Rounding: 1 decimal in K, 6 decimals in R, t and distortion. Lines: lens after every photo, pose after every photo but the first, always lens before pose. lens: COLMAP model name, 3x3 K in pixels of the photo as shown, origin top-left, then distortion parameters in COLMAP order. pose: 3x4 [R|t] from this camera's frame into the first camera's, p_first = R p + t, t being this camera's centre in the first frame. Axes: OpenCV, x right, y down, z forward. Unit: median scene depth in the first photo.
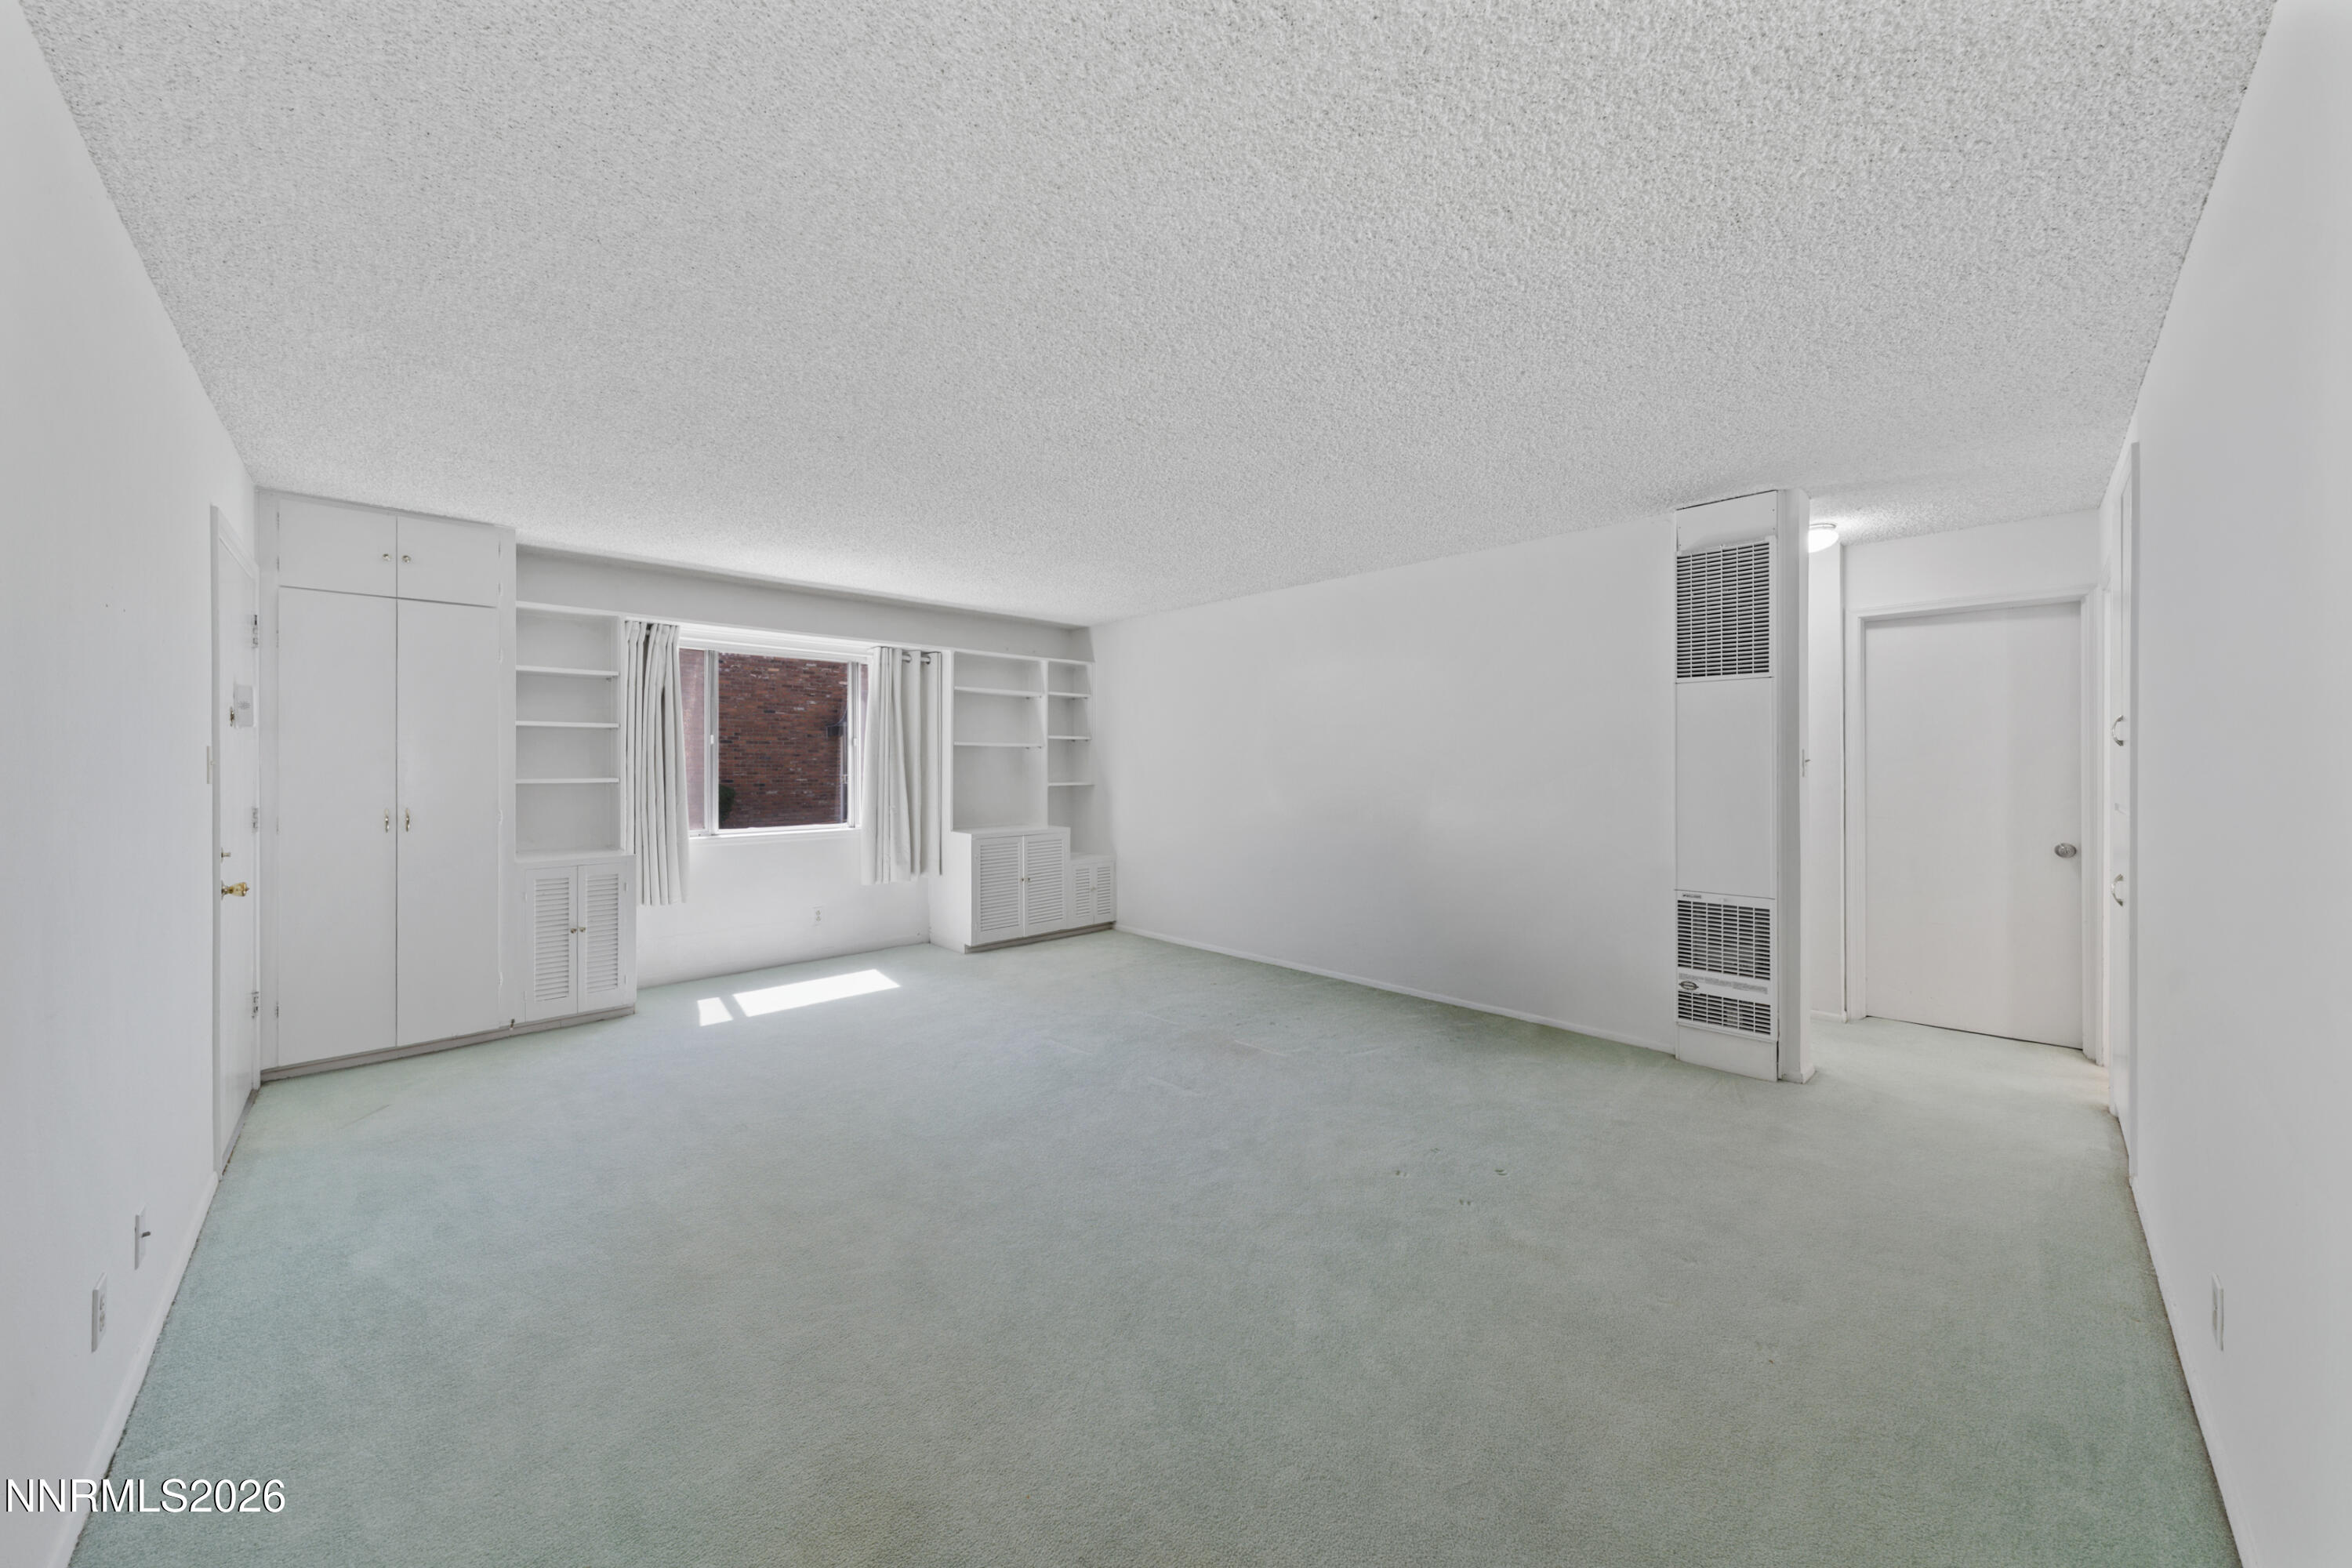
lens RADIAL K [[799.8, 0, 1163.1], [0, 799.8, 769.9], [0, 0, 1]] dist [-0.001893, 0.000489]
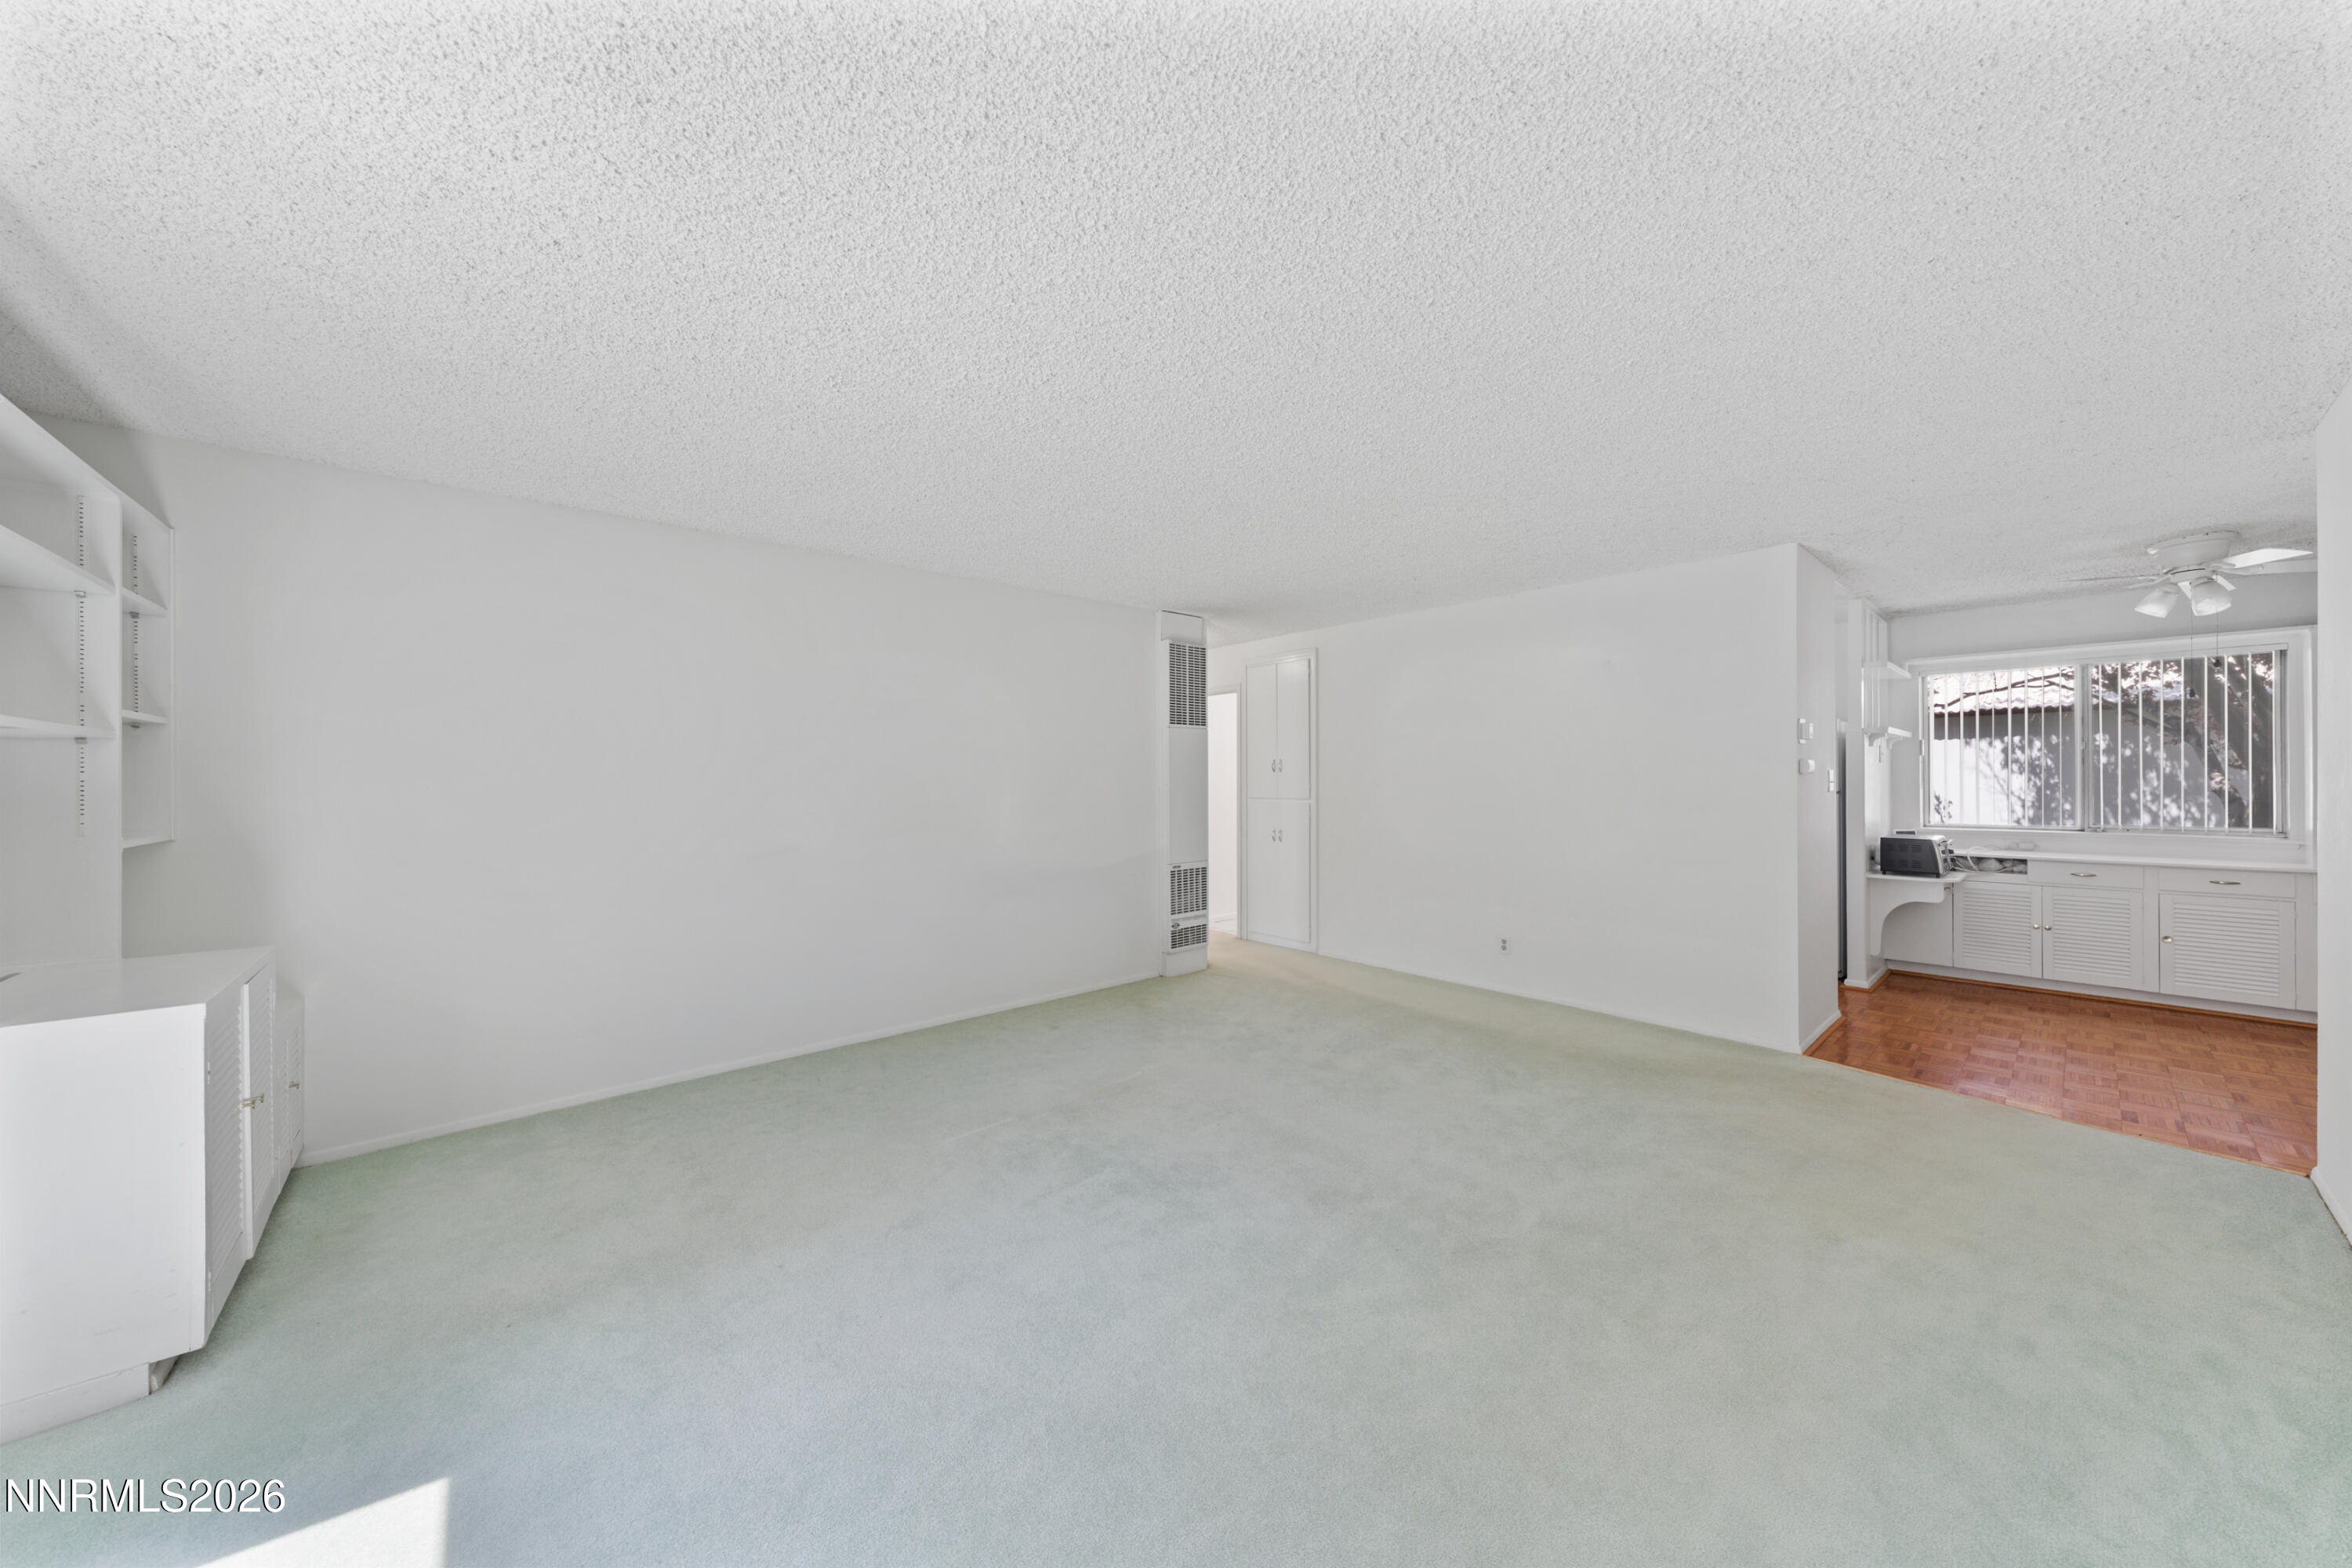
lens RADIAL K [[799.8, 0, 1170.3], [0, 799.8, 774.7], [0, 0, 1]] dist [-0.001893, 0.000489]
pose [[0.041080, 0.007468, 0.999128, -0.585157], [0.012219, 0.999894, -0.007976, -0.004117], [-0.999081, 0.012536, 0.040984, 0.635332]]
